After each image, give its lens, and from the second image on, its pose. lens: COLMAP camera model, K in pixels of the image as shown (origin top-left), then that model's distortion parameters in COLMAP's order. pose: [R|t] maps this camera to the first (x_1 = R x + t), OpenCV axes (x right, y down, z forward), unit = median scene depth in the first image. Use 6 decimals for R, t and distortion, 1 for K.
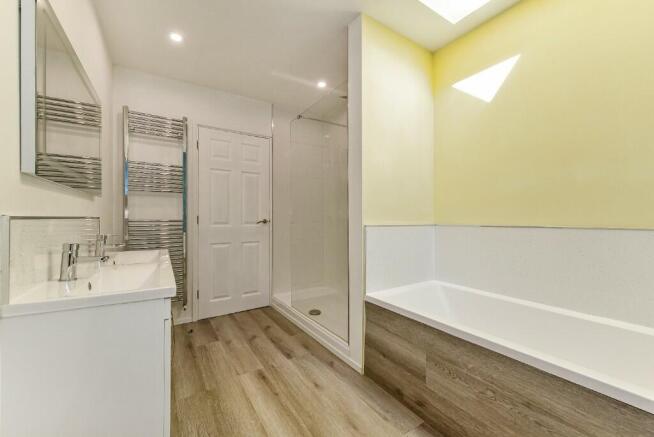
lens RADIAL K [[259.8, 0, 328.8], [0, 259.8, 219.9], [0, 0, 1]] dist [-0.004676, -0.000895]
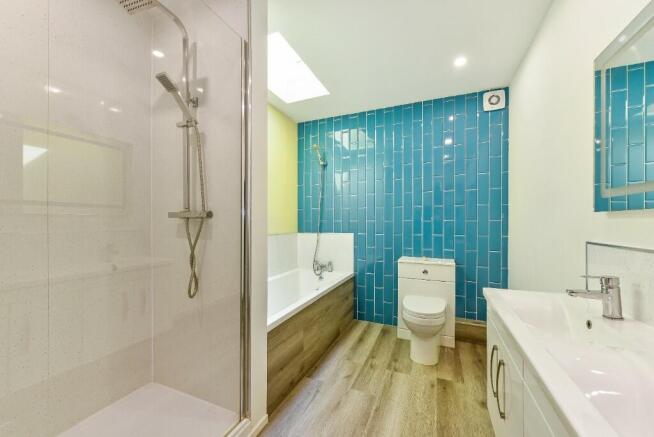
lens RADIAL K [[259.8, 0, 328.3], [0, 259.8, 220.2], [0, 0, 1]] dist [-0.004676, -0.000895]
pose [[-0.570303, 0.001586, 0.821433, -0.760096], [0.000581, 0.999999, -0.001528, -0.066741], [-0.821434, -0.000394, -0.570303, 1.483412]]
